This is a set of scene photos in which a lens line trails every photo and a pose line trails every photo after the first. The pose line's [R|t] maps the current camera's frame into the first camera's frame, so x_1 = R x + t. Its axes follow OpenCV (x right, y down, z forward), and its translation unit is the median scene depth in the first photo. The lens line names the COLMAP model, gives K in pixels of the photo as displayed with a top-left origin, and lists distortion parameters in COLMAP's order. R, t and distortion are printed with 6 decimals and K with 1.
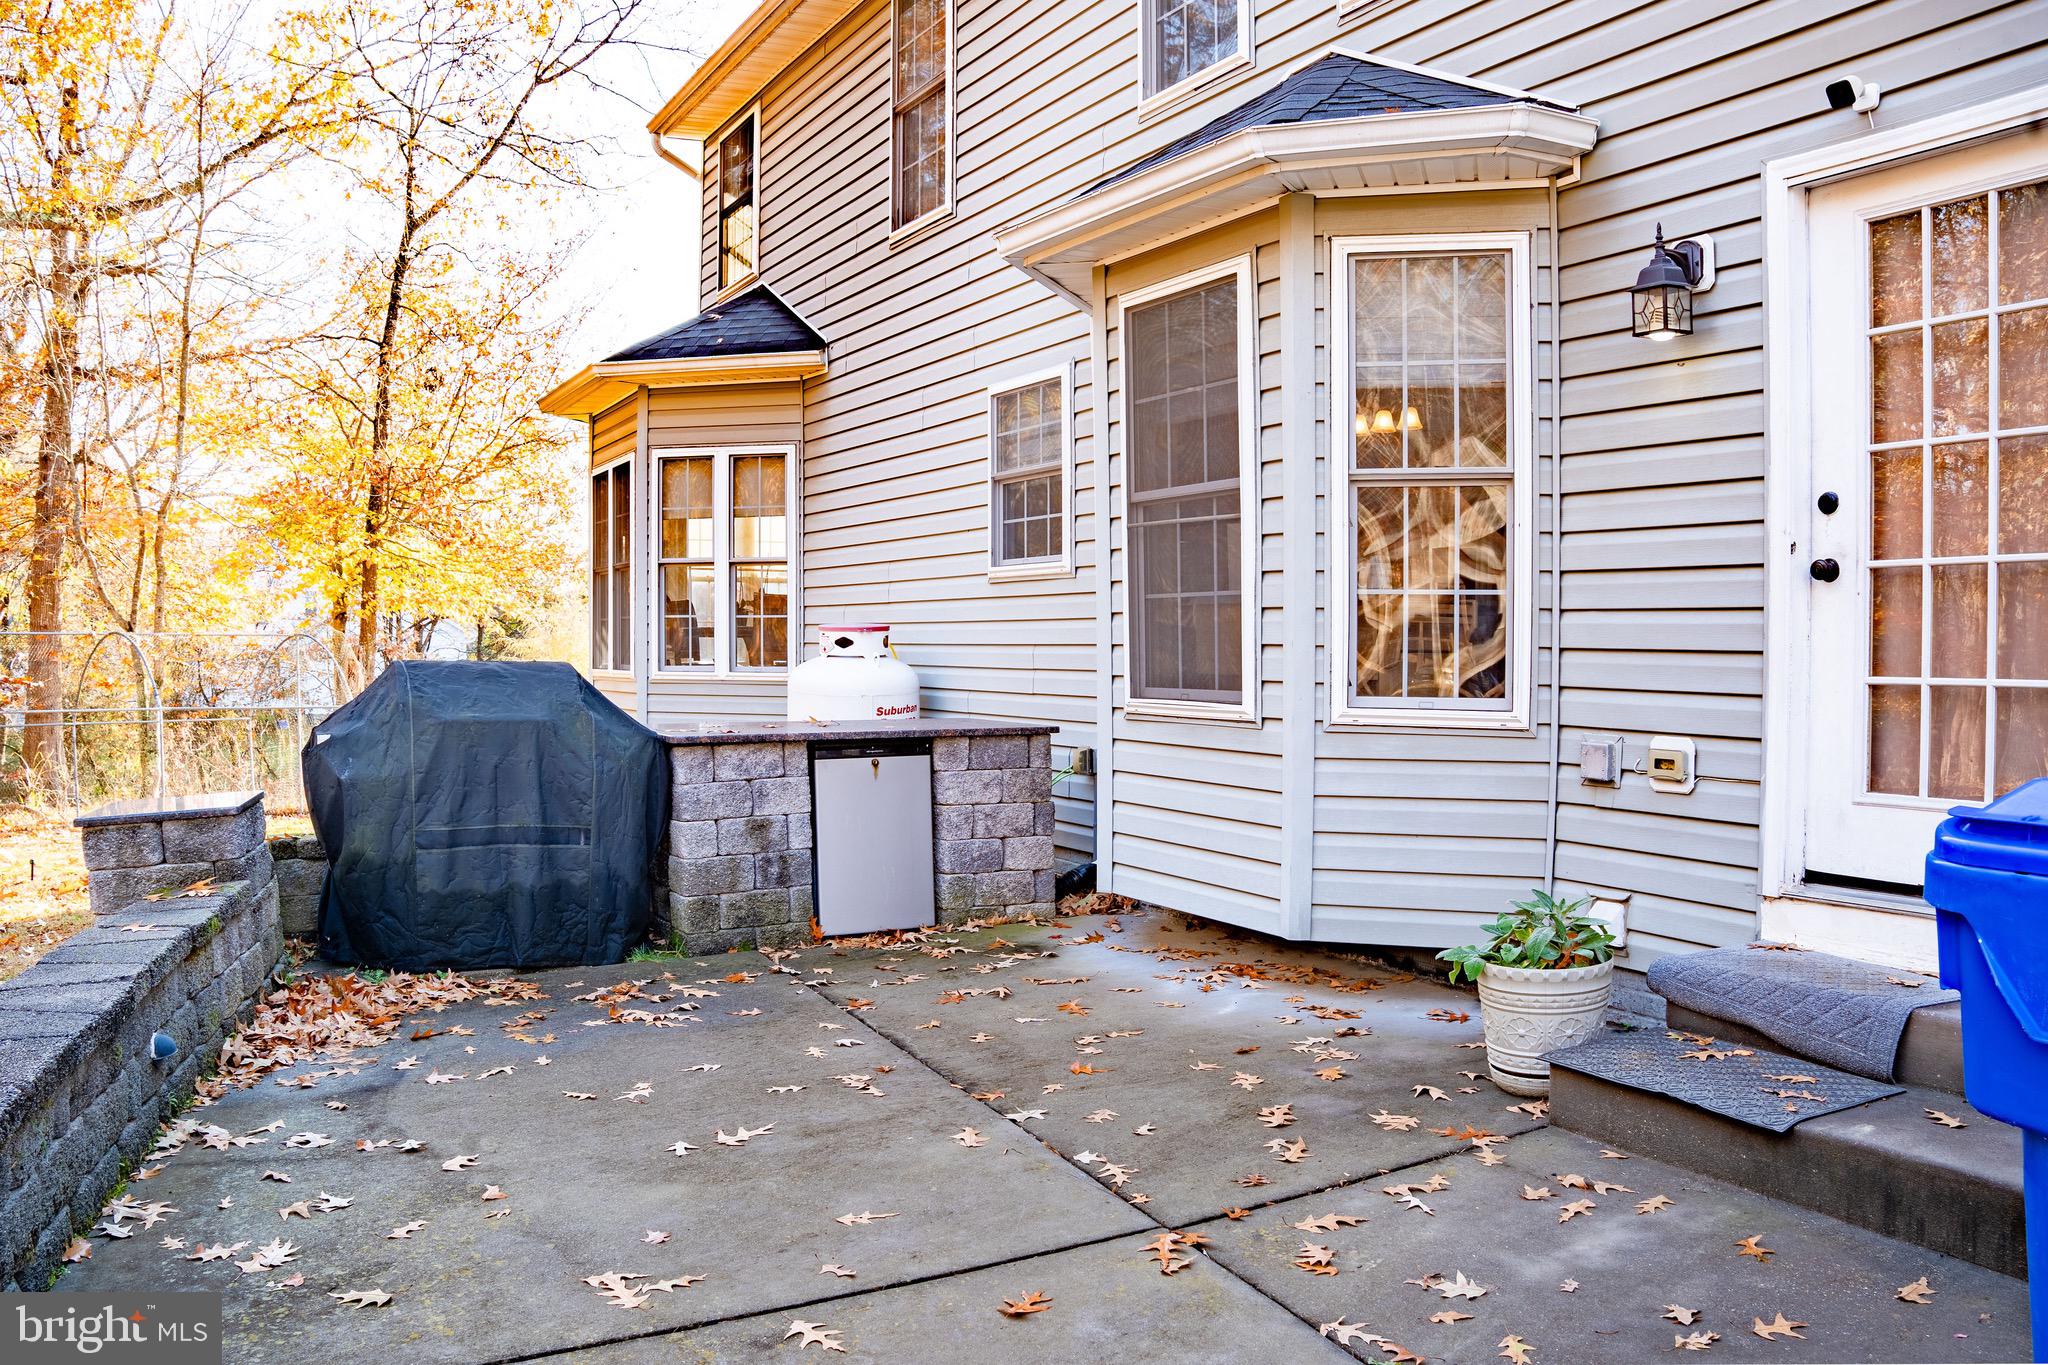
lens RADIAL K [[1624.1, 0, 1025.1], [0, 1624.1, 689.9], [0, 0, 1]] dist [-0.194134, 0.132802]
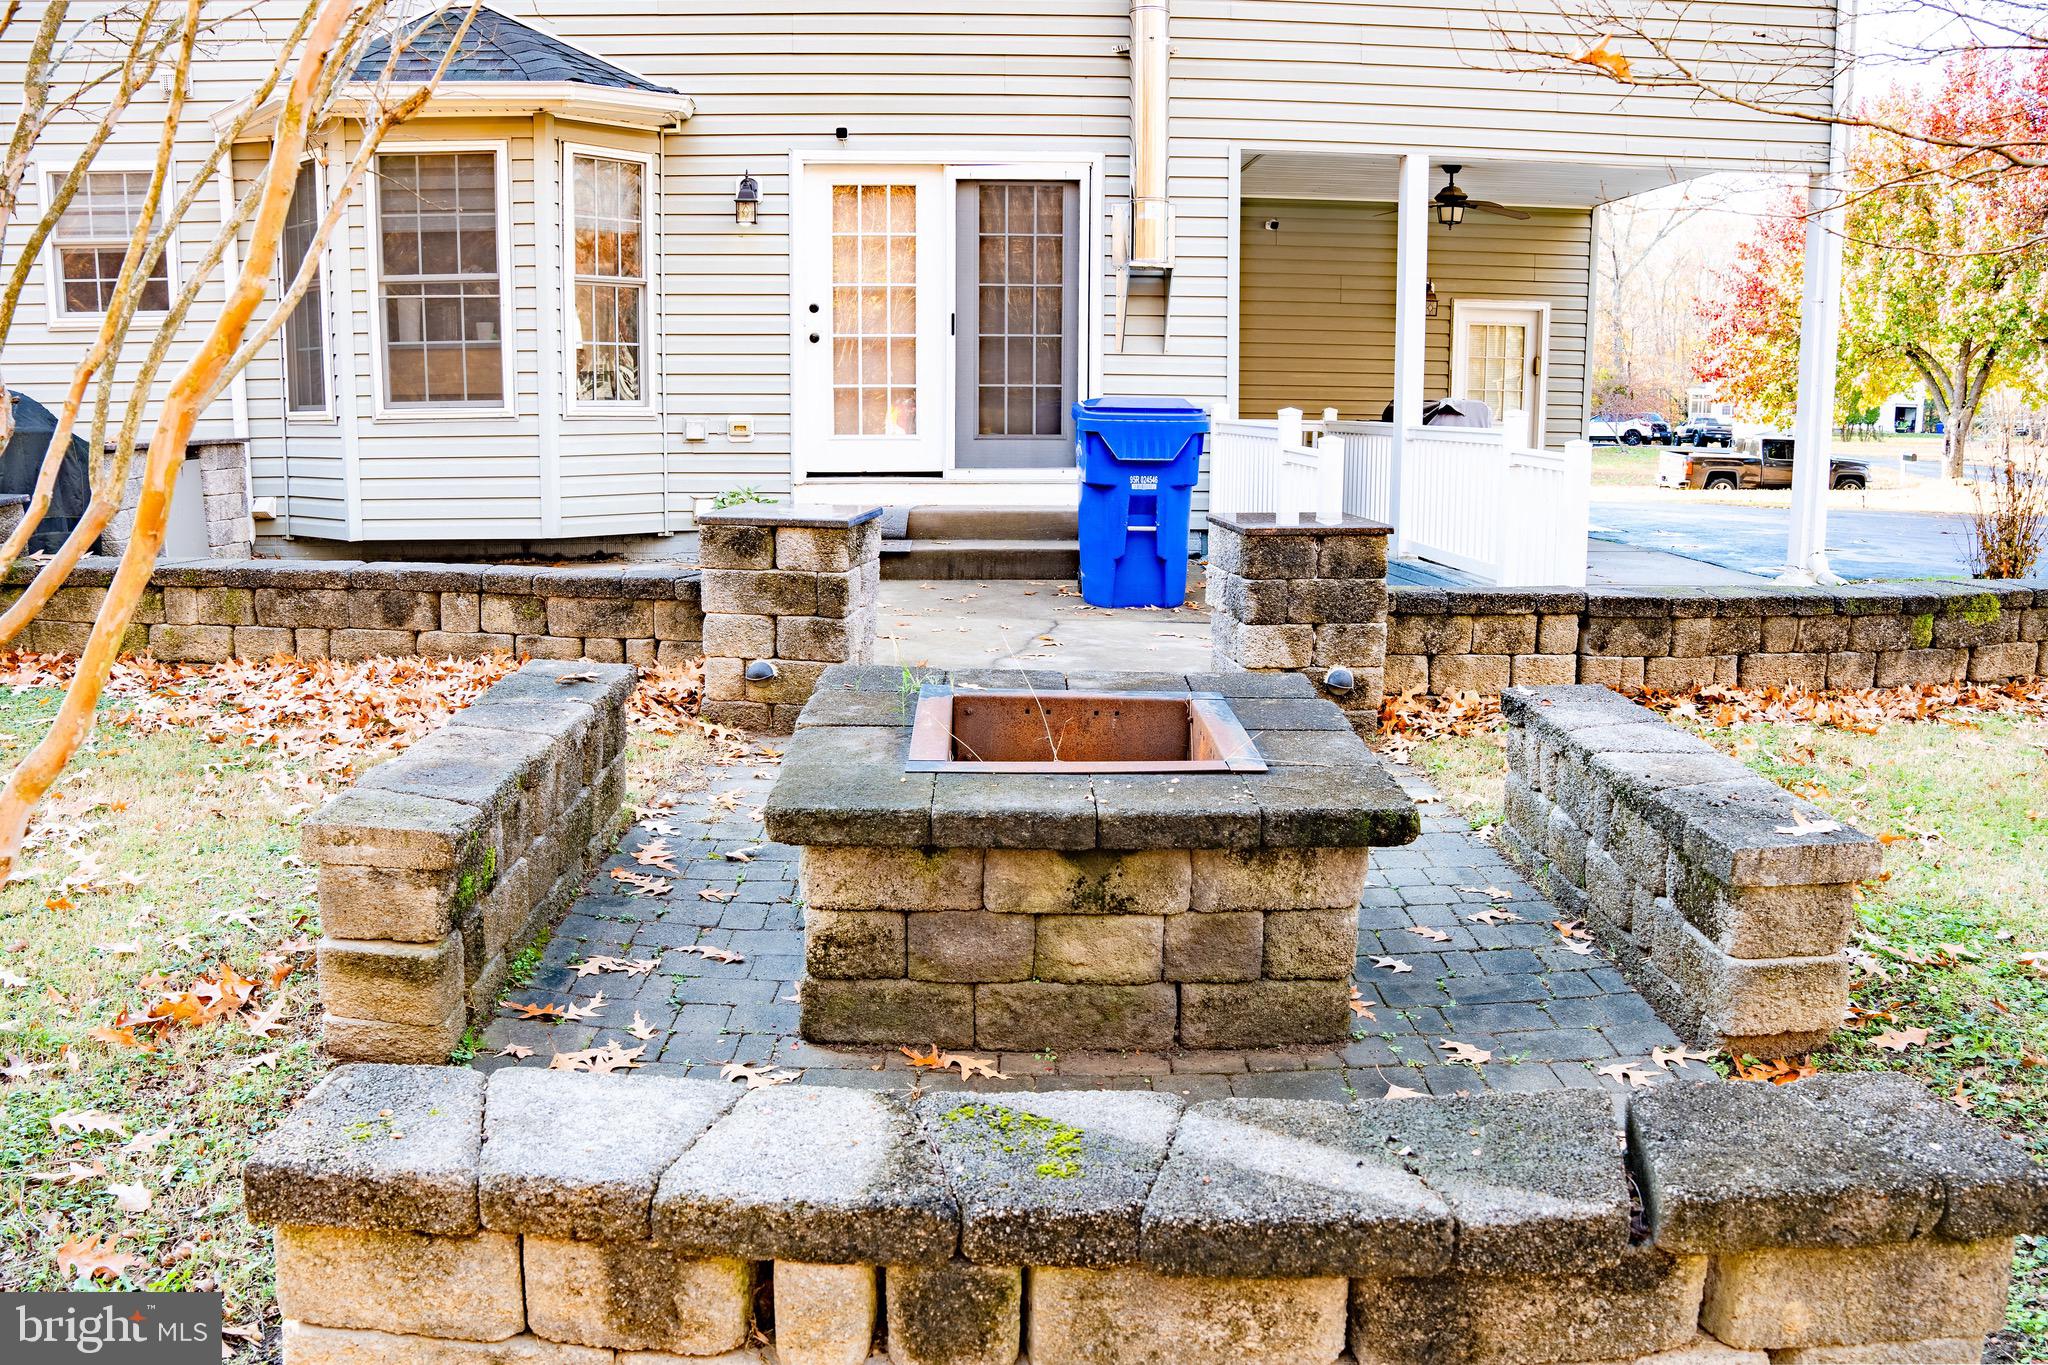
lens RADIAL K [[1624.1, 0, 1025.1], [0, 1624.1, 689.9], [0, 0, 1]] dist [-0.194134, 0.132802]
pose [[0.408847, -0.156696, 0.899050, -1.311478], [0.020212, 0.986462, 0.162739, 0.046440], [-0.912379, -0.048364, 0.406479, -0.216566]]
